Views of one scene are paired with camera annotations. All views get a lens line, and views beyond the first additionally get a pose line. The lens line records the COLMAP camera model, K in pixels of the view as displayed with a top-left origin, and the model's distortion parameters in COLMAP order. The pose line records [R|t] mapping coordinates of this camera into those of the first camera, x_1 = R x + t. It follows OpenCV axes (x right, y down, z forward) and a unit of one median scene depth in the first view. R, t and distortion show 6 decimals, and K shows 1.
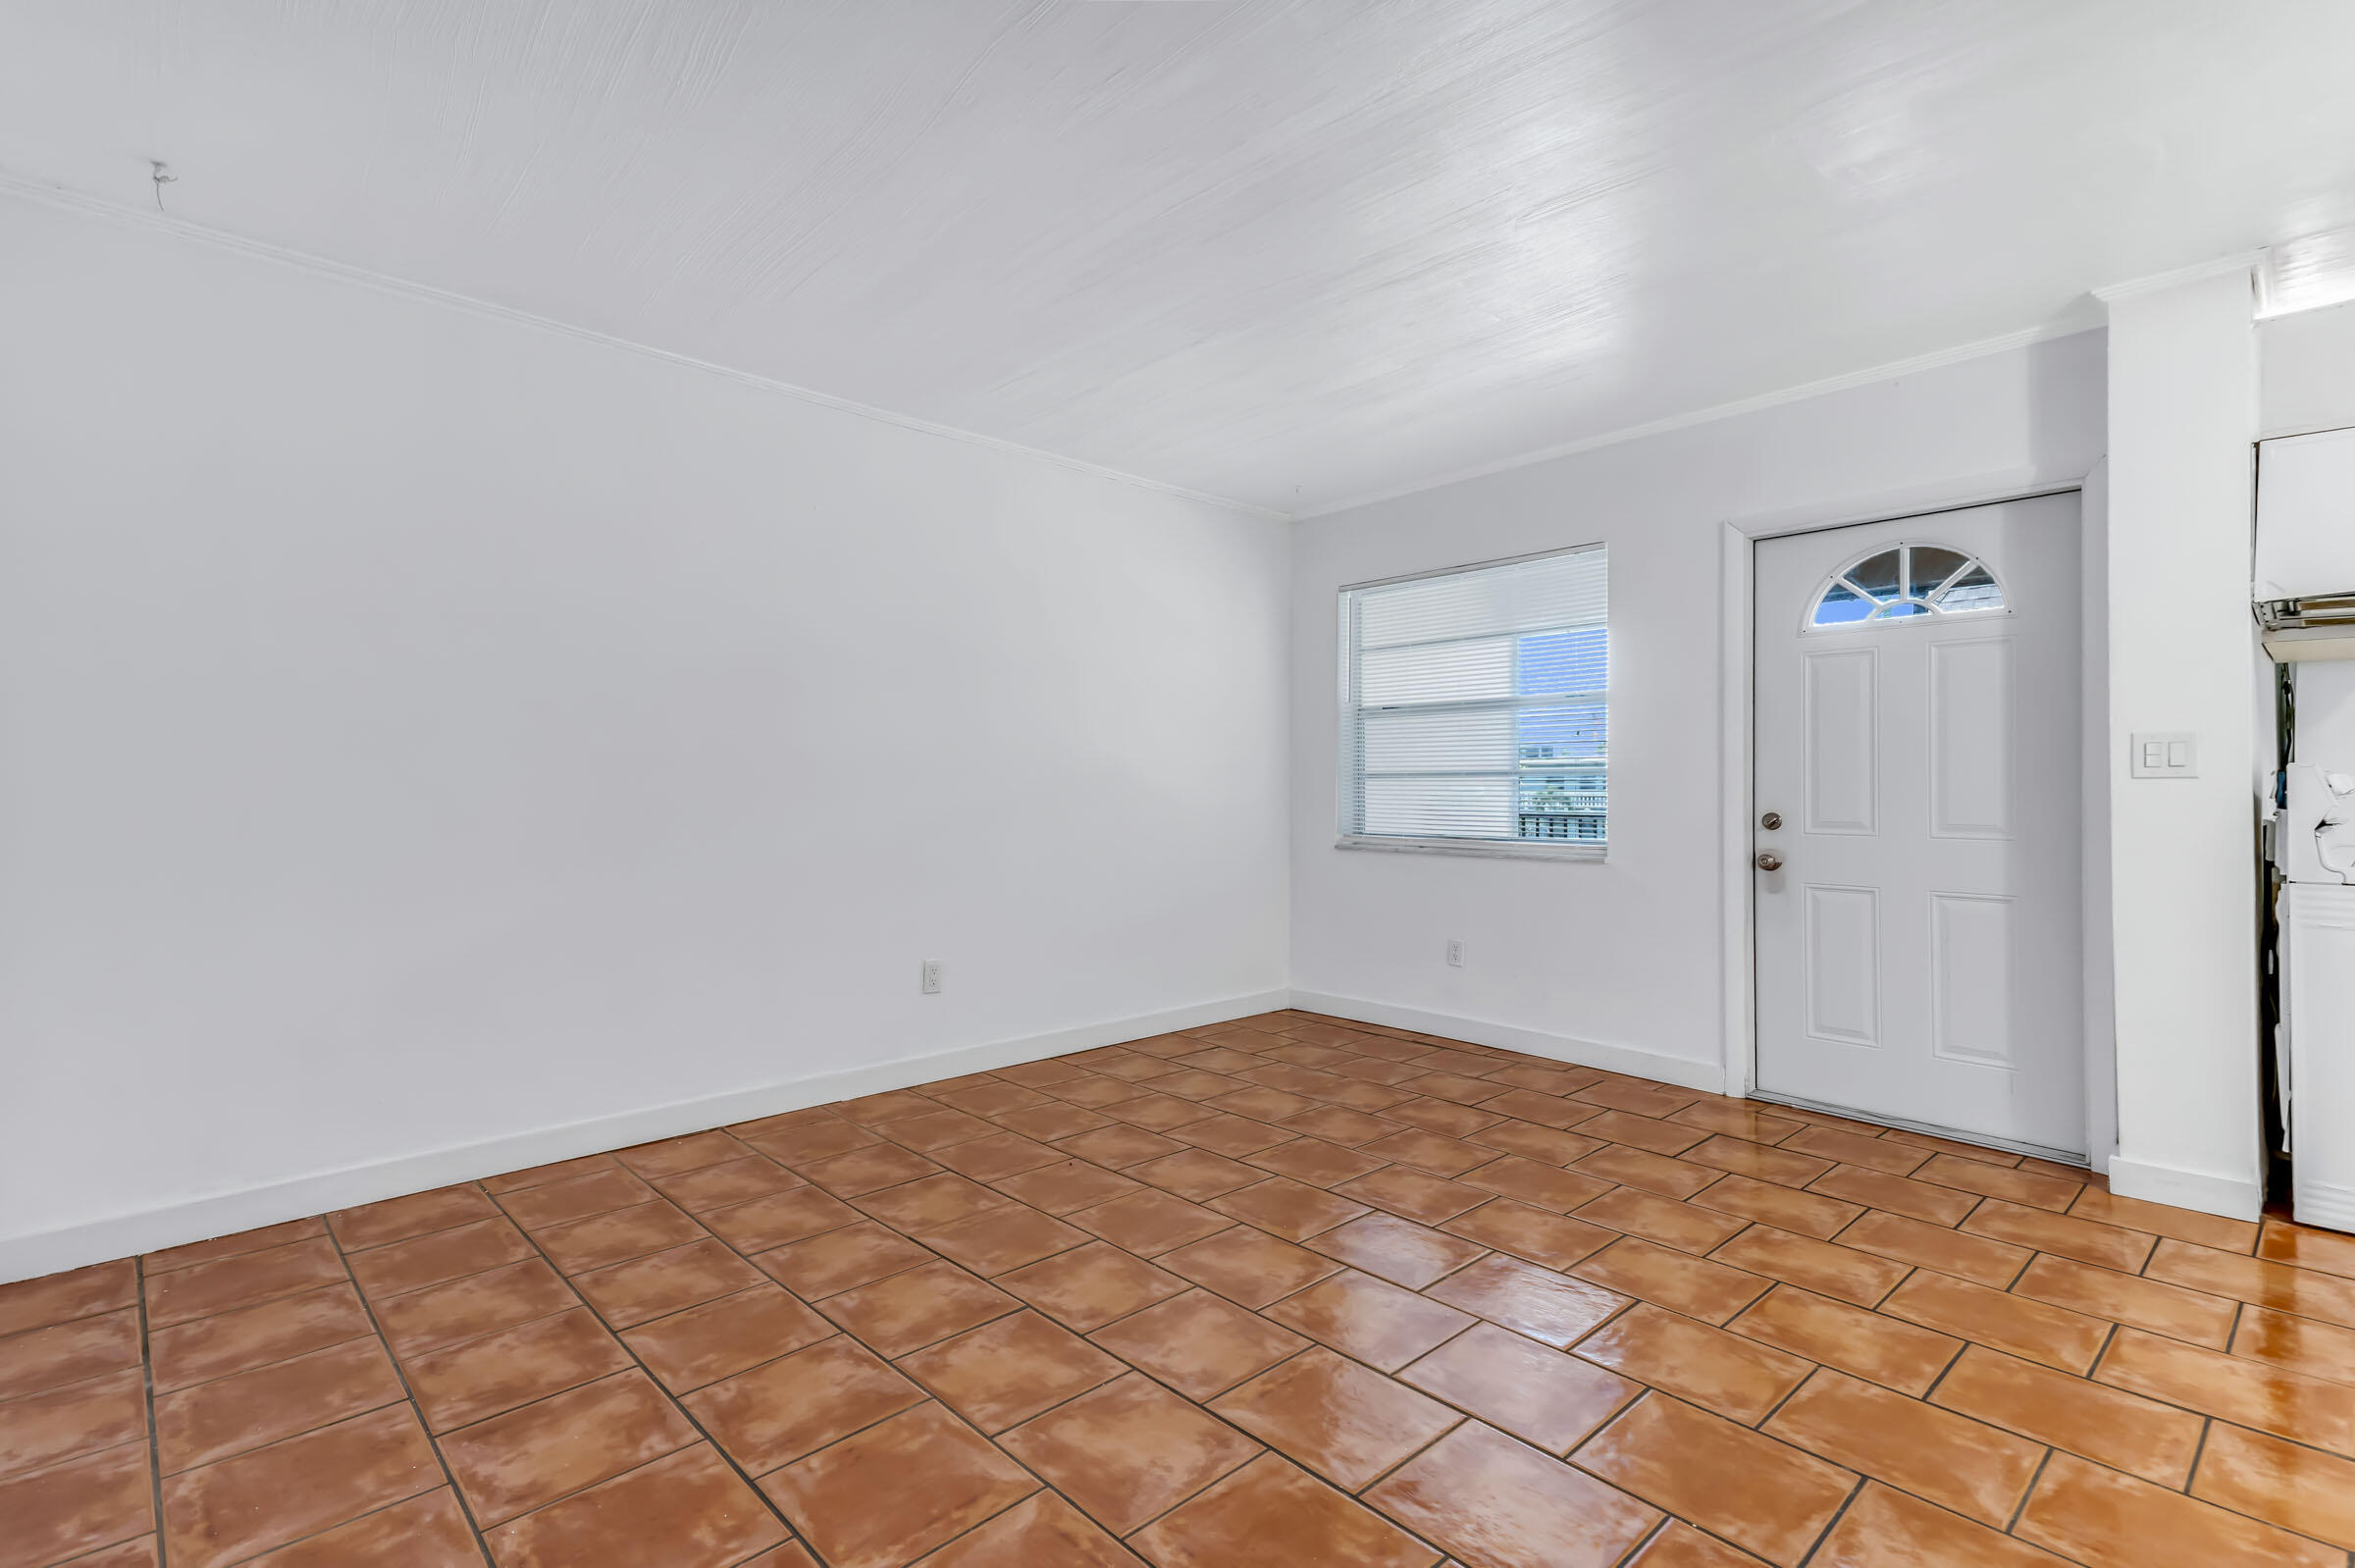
lens RADIAL K [[1066.3, 0, 1168.7], [0, 1066.3, 794.7], [0, 0, 1]] dist [0.049902, -0.004066]
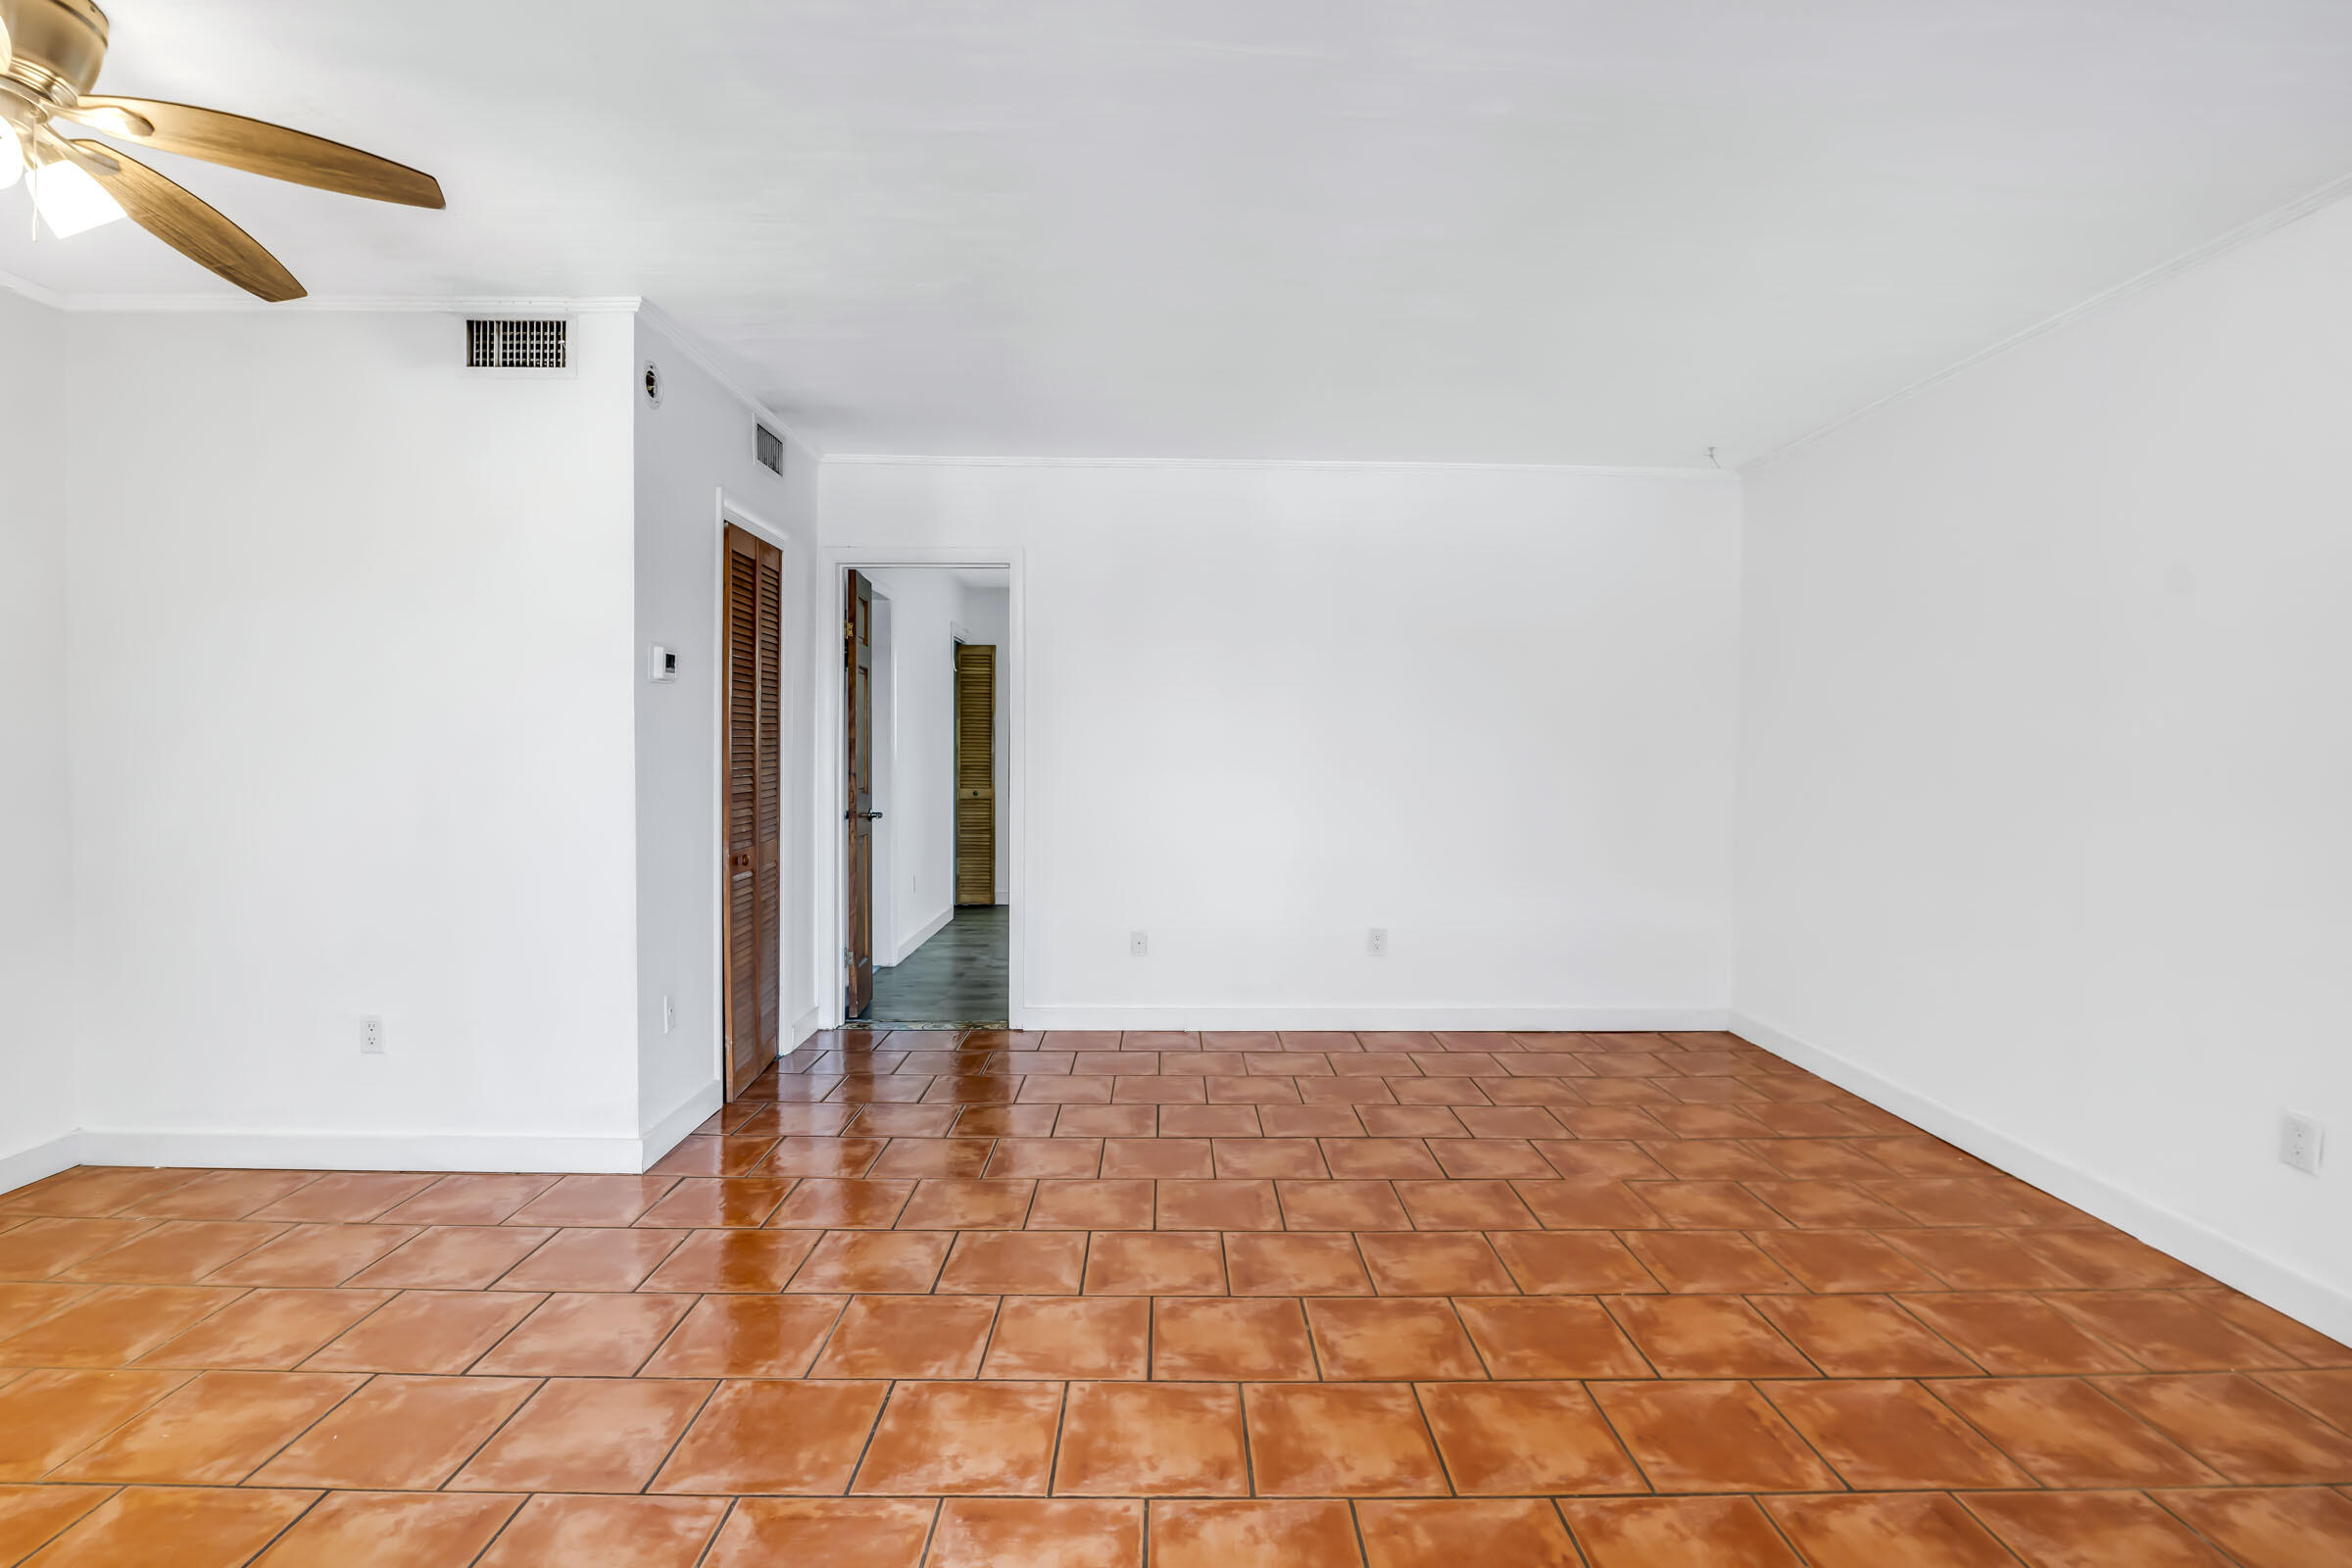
lens RADIAL K [[1112.9, 0, 1181.0], [0, 1112.9, 785.6], [0, 0, 1]] dist [-0.023450, 0.004836]
pose [[-0.667181, 0.022103, -0.744568, 0.883724], [-0.010089, 0.999200, 0.038702, -0.056835], [0.744827, 0.033333, -0.666424, 1.308303]]
